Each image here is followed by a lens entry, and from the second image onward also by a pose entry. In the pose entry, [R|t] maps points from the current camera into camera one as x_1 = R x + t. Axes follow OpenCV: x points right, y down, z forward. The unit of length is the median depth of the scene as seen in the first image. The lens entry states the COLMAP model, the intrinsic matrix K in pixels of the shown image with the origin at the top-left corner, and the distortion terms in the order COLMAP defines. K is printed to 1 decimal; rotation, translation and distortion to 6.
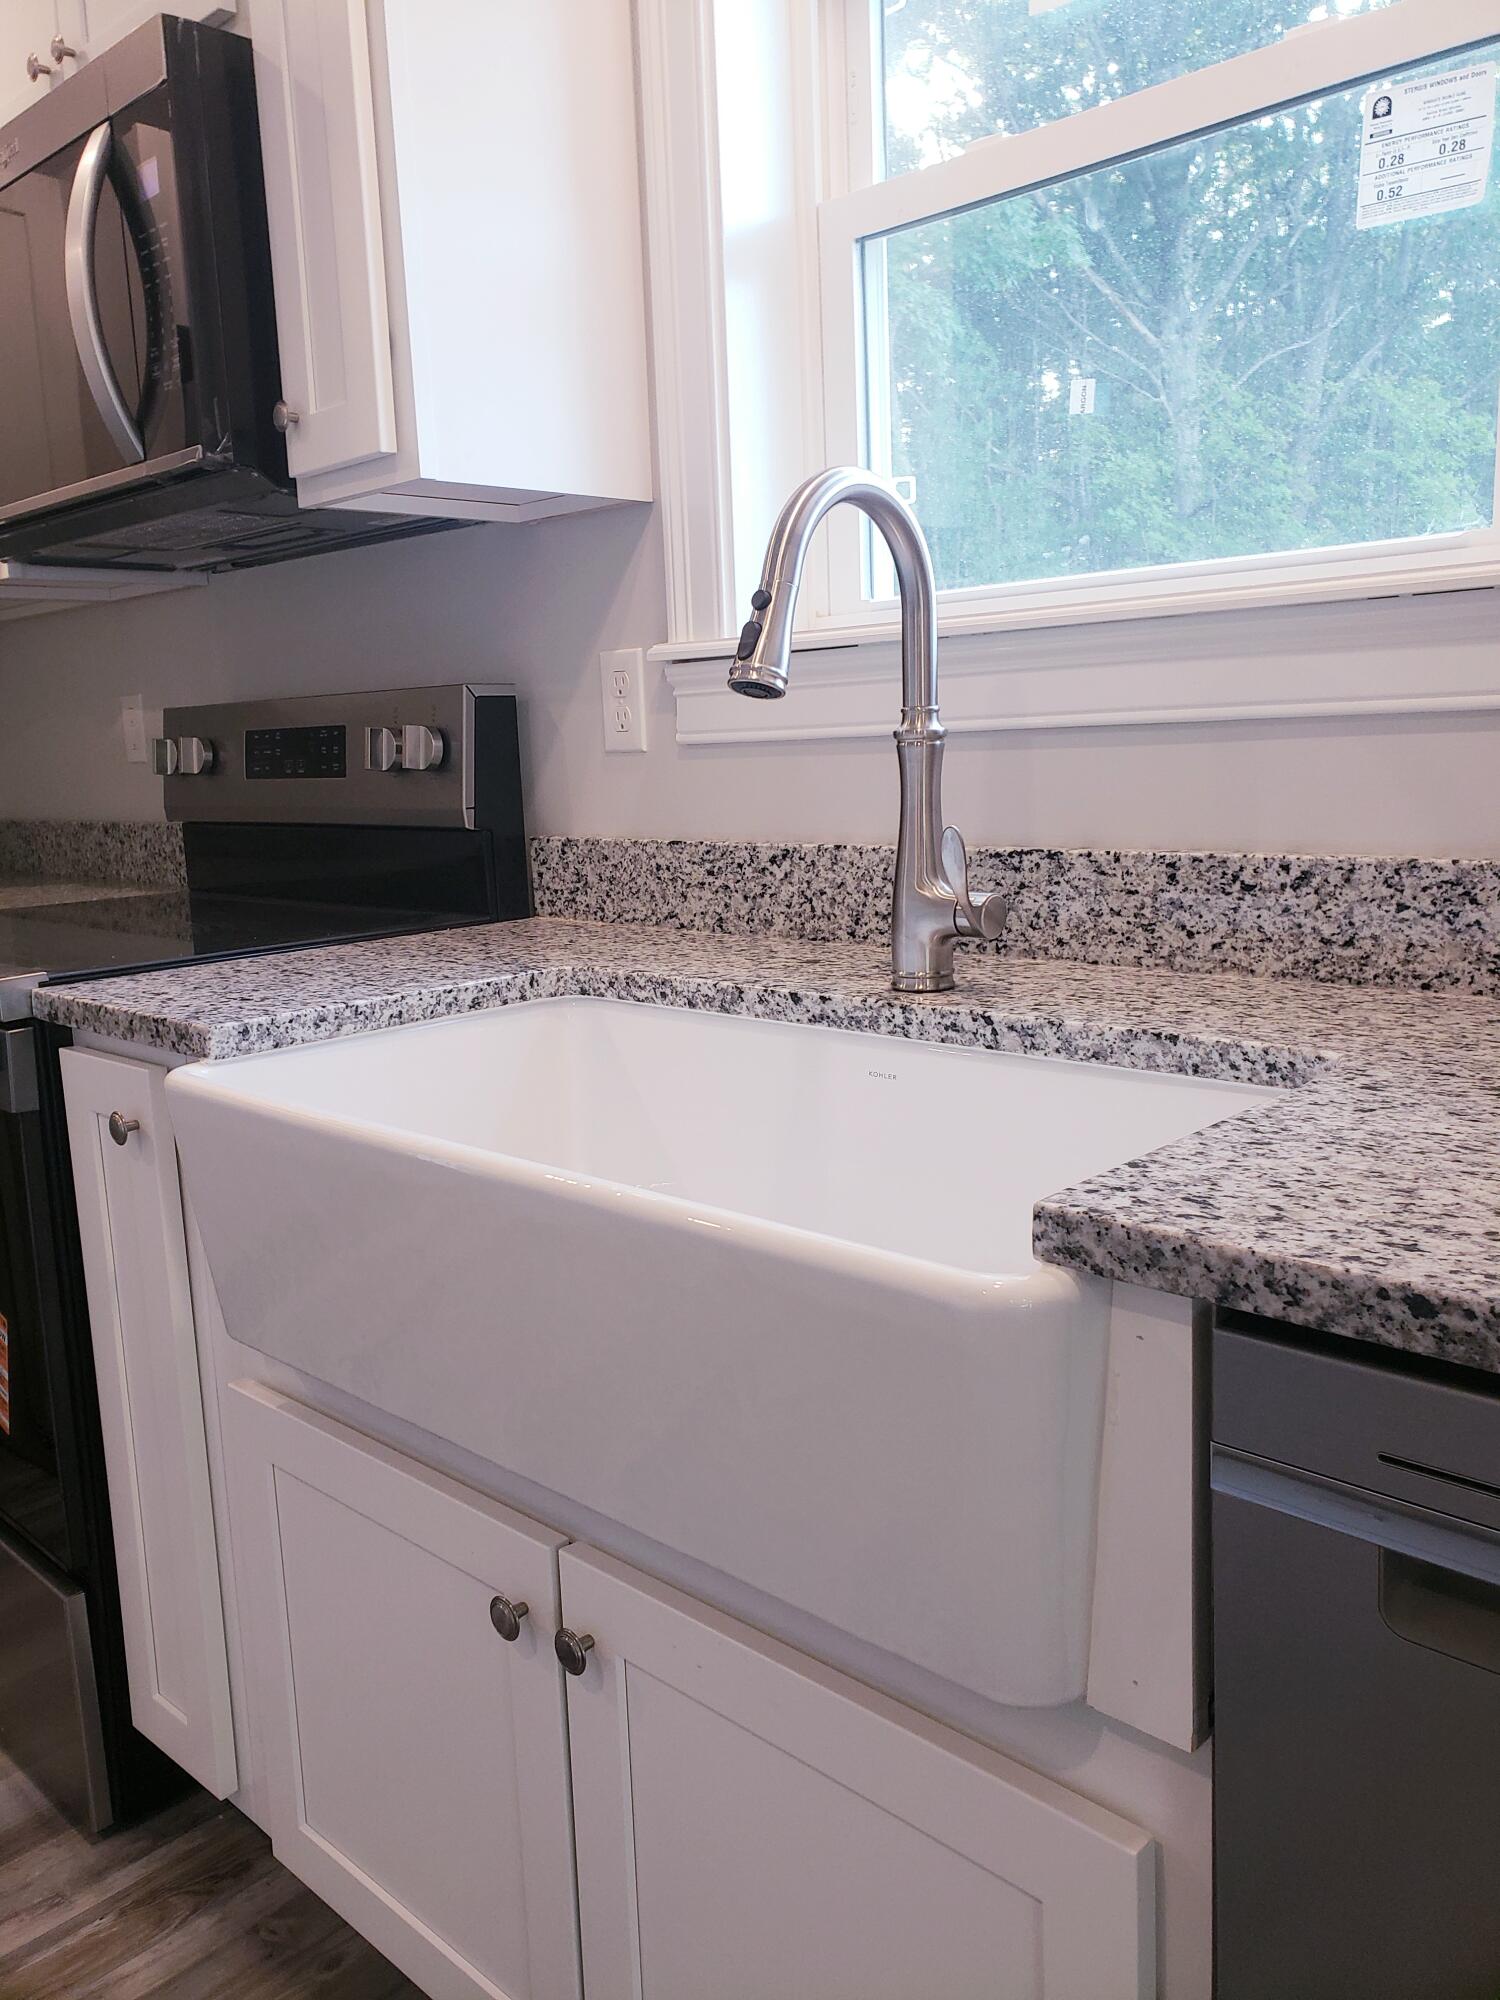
lens RADIAL K [[1555.8, 0, 750.0], [0, 1555.8, 1000.0], [0, 0, 1]] dist [0.039672, -0.000205]
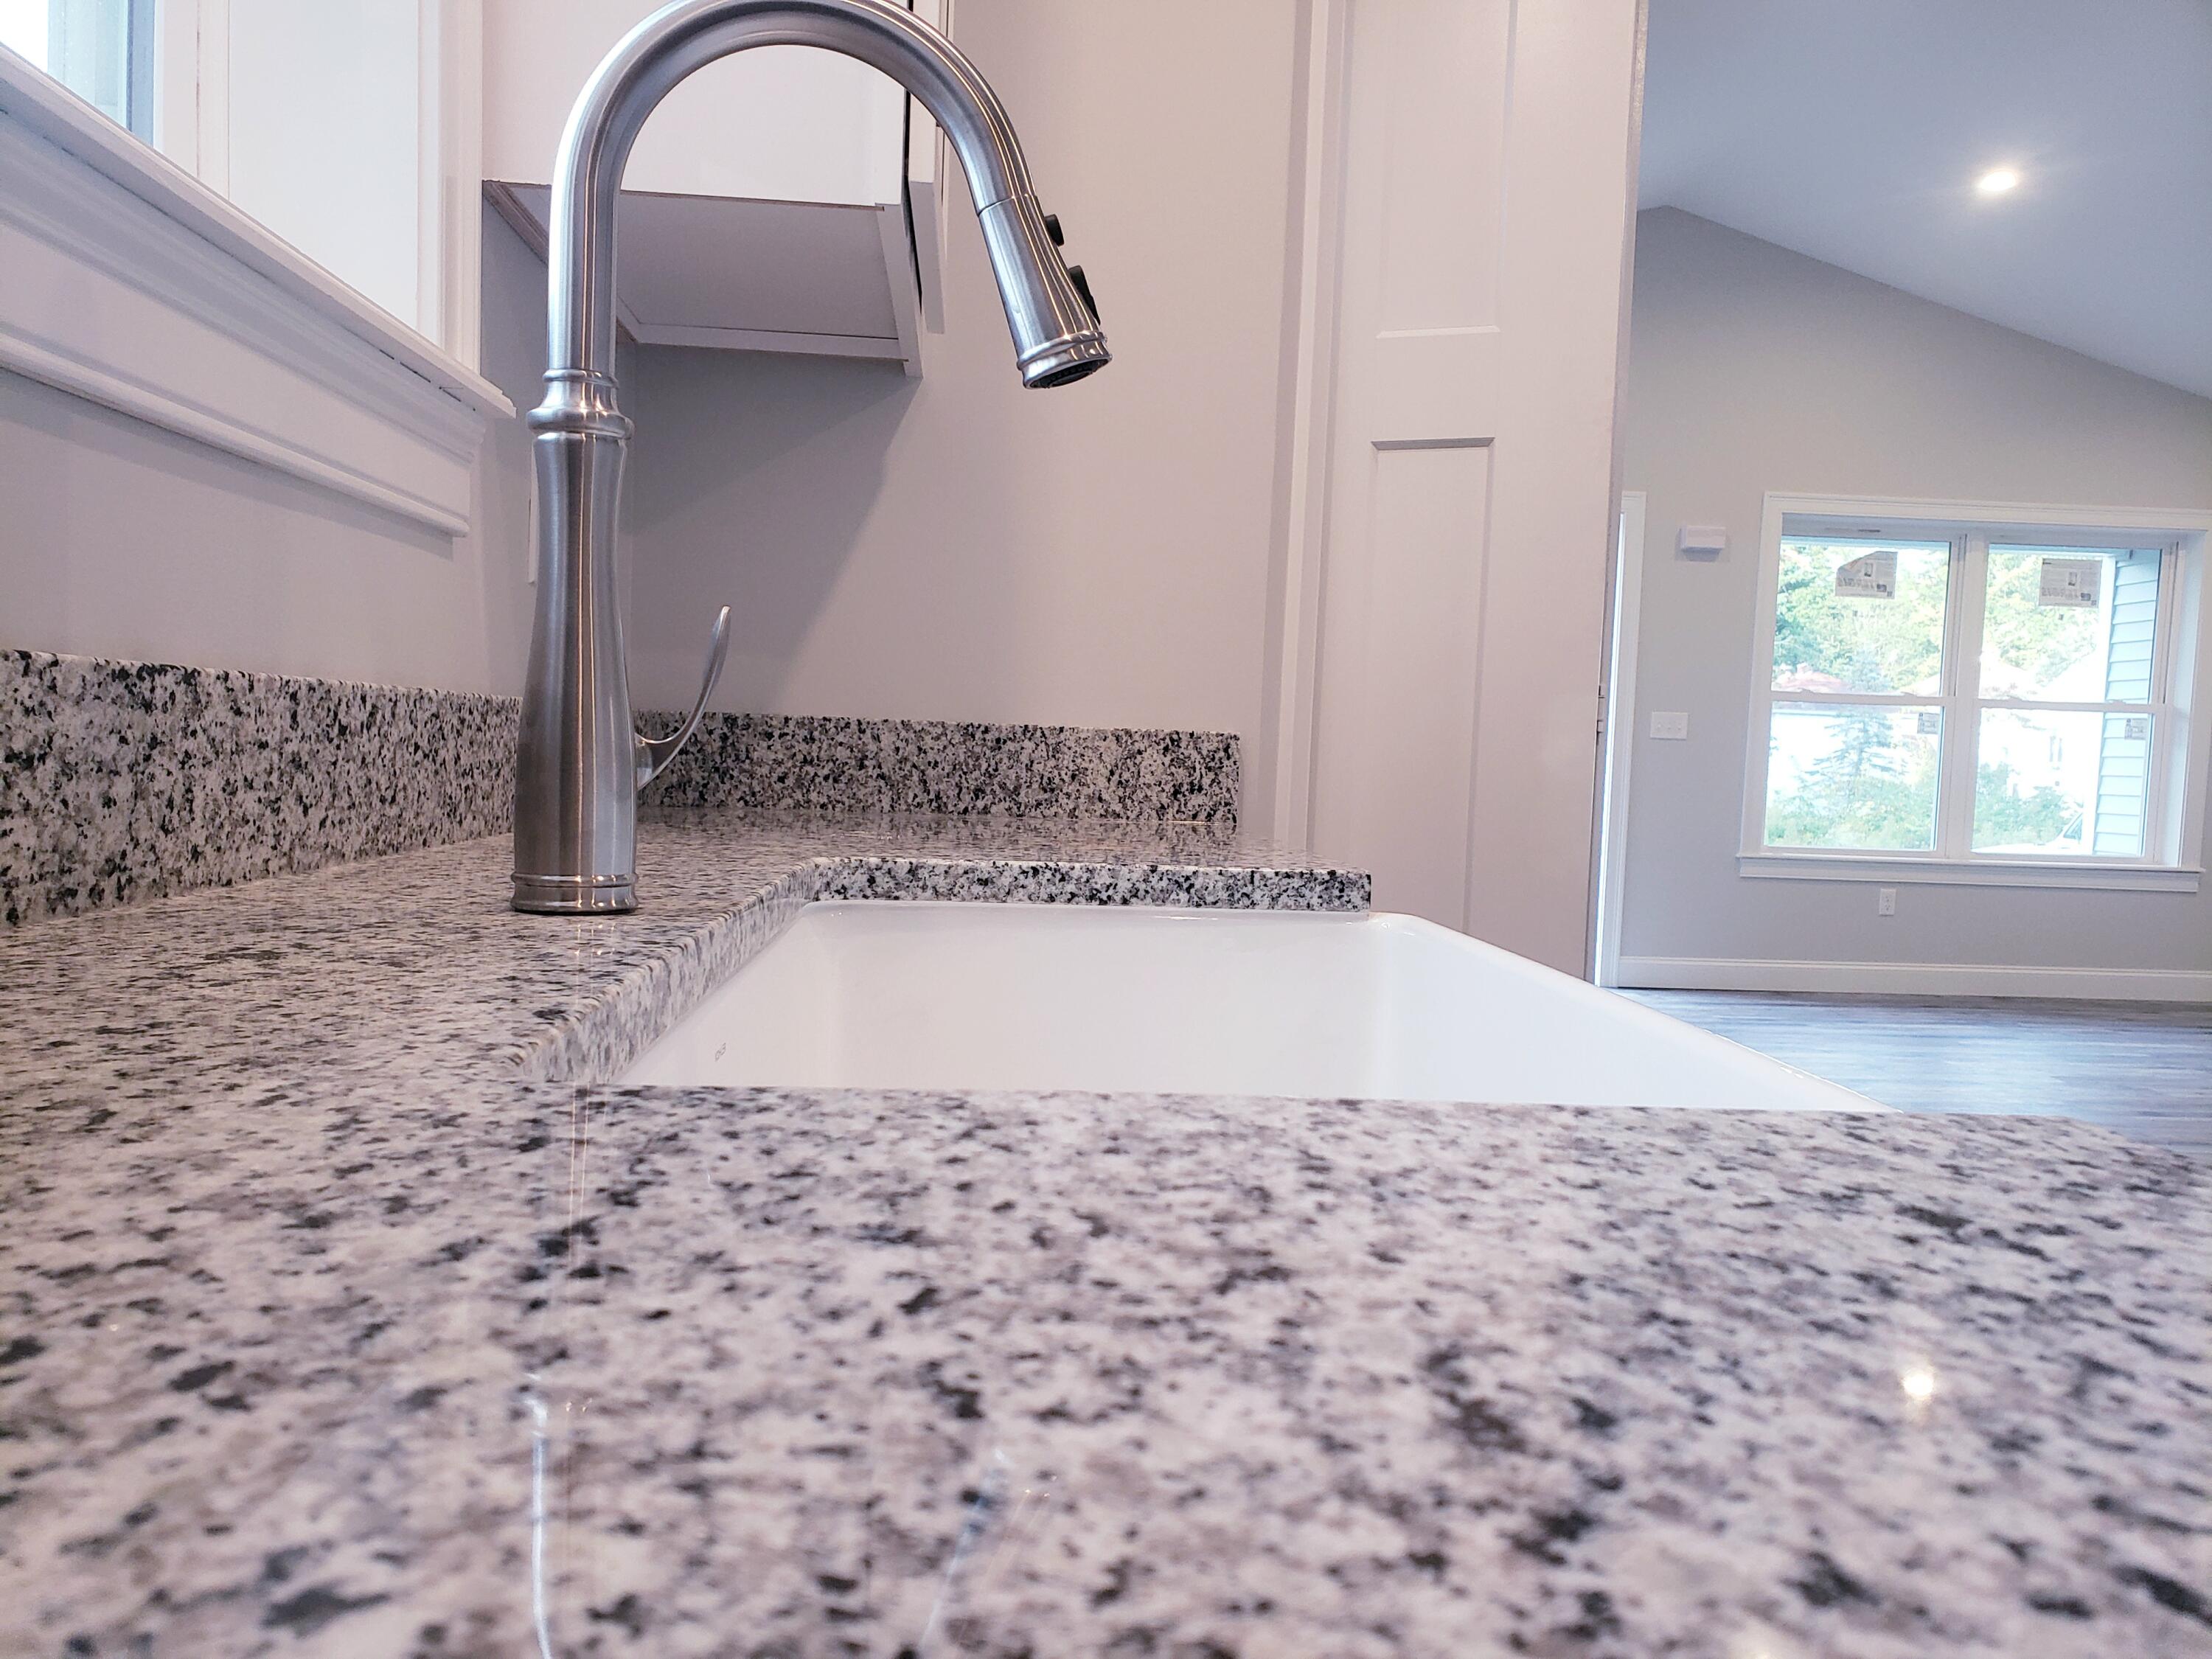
lens RADIAL K [[1720.8, 0, 1106.0], [0, 1720.8, 829.5], [0, 0, 1]] dist [0.039672, -0.000205]
pose [[-0.732696, -0.018778, 0.680296, -0.387587], [0.111134, 0.982900, 0.146825, -0.093005], [-0.671420, 0.183183, -0.718080, 1.196098]]
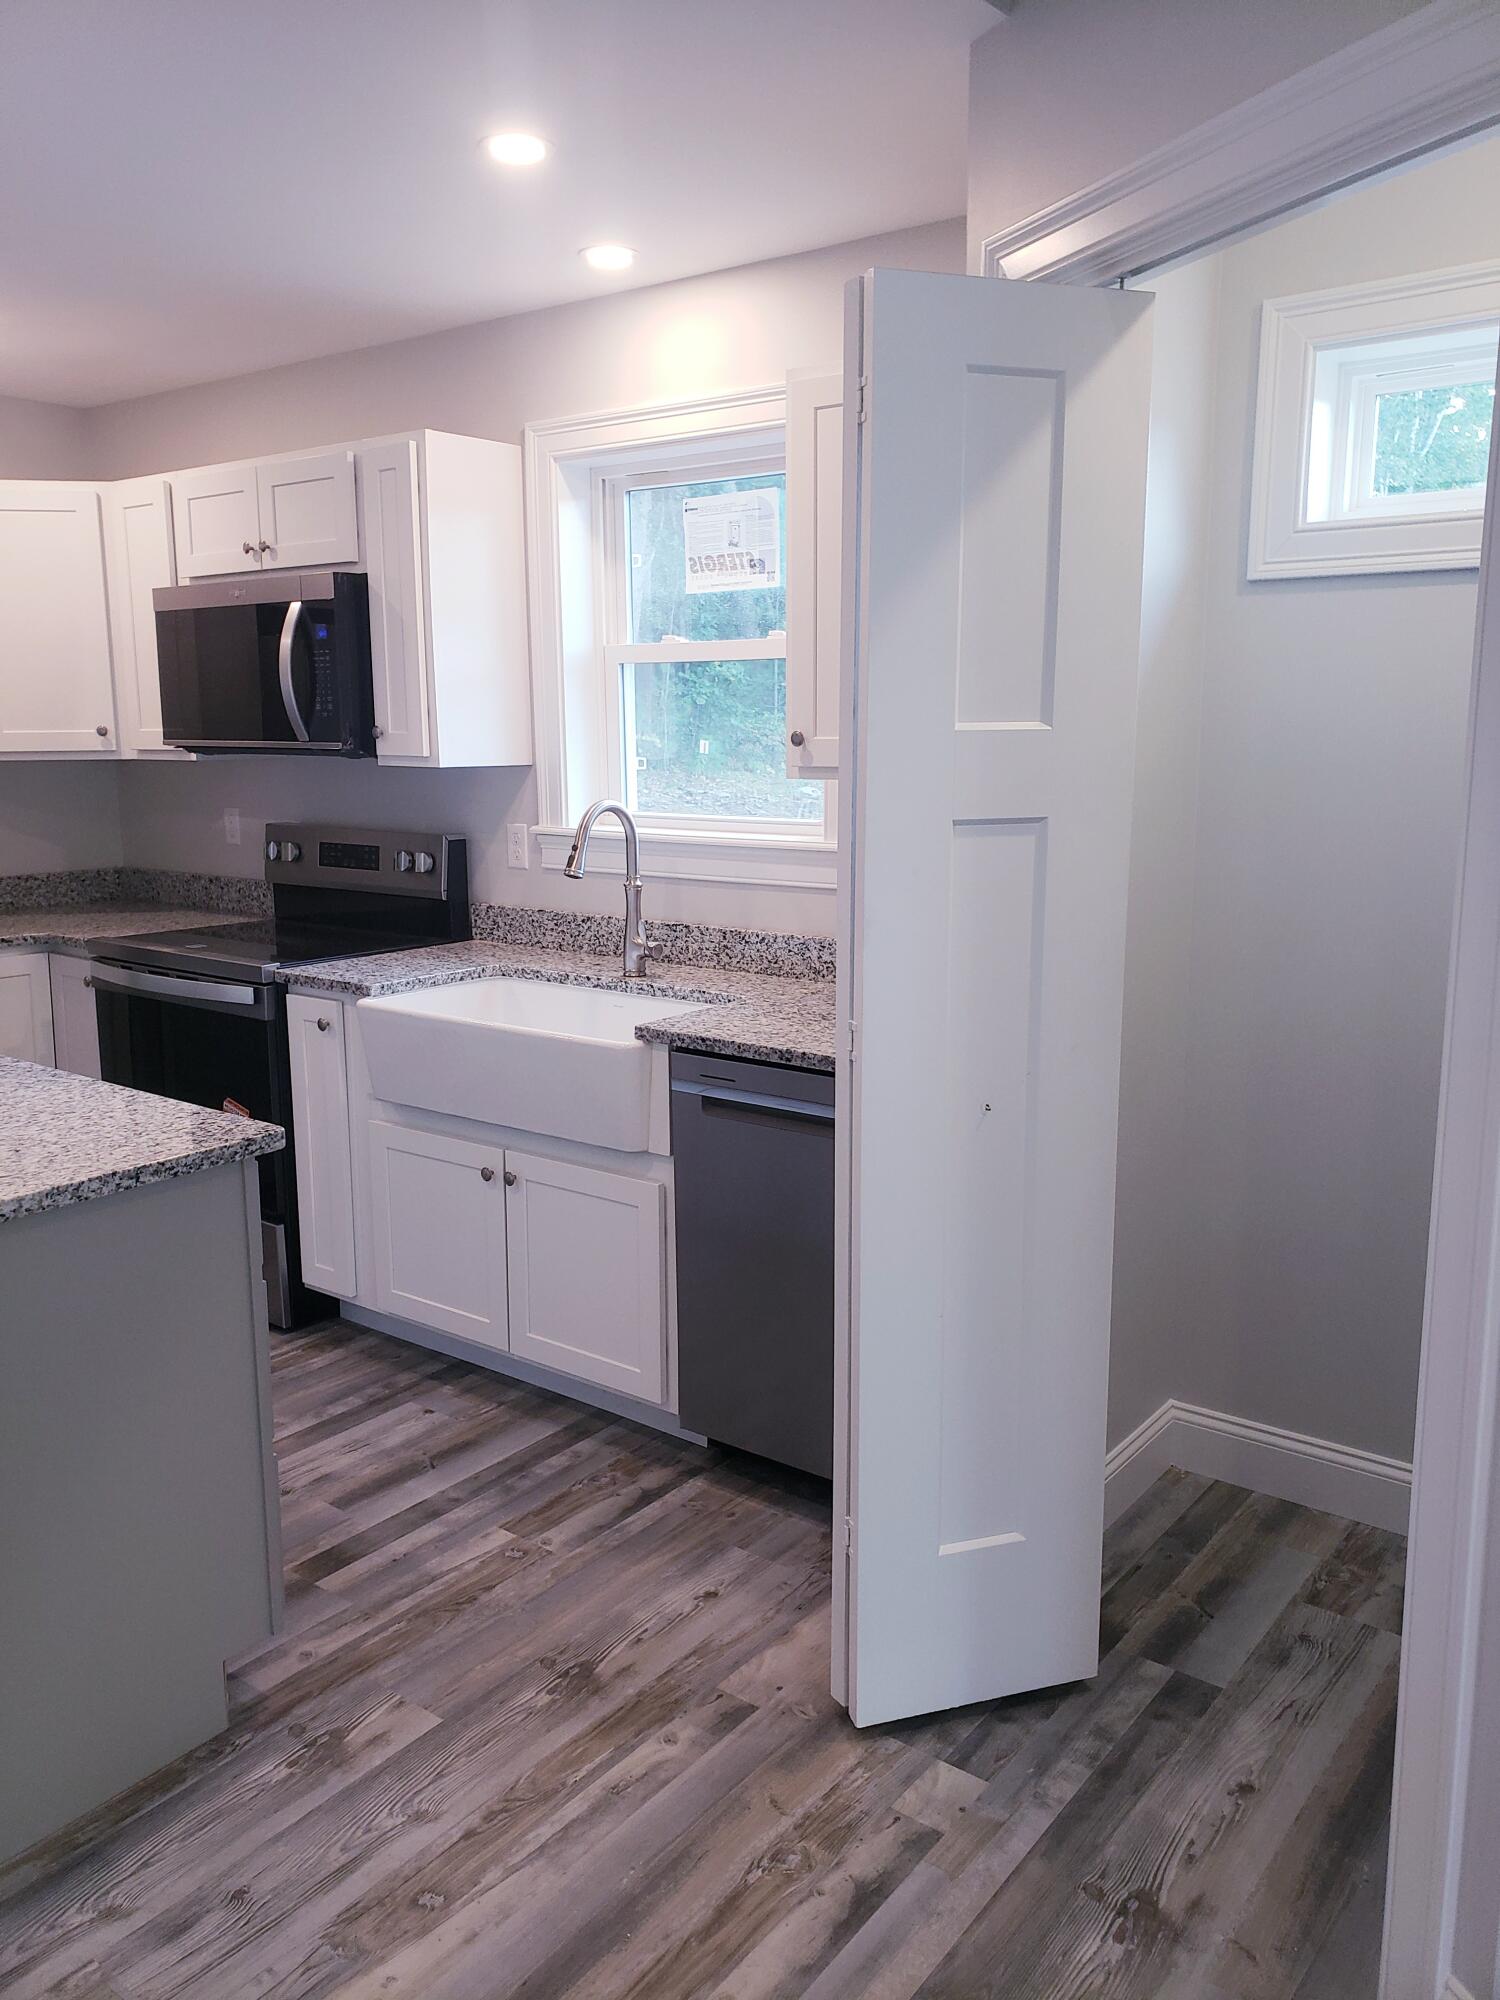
lens RADIAL K [[1543.5, 0, 799.3], [0, 1543.5, 1000.7], [0, 0, 1]] dist [0.066773, -0.000549]
pose [[0.991036, 0.014647, 0.132791, 0.035007], [-0.015263, 0.999877, 0.003625, 0.020809], [-0.132722, -0.005619, 0.991137, -1.589944]]
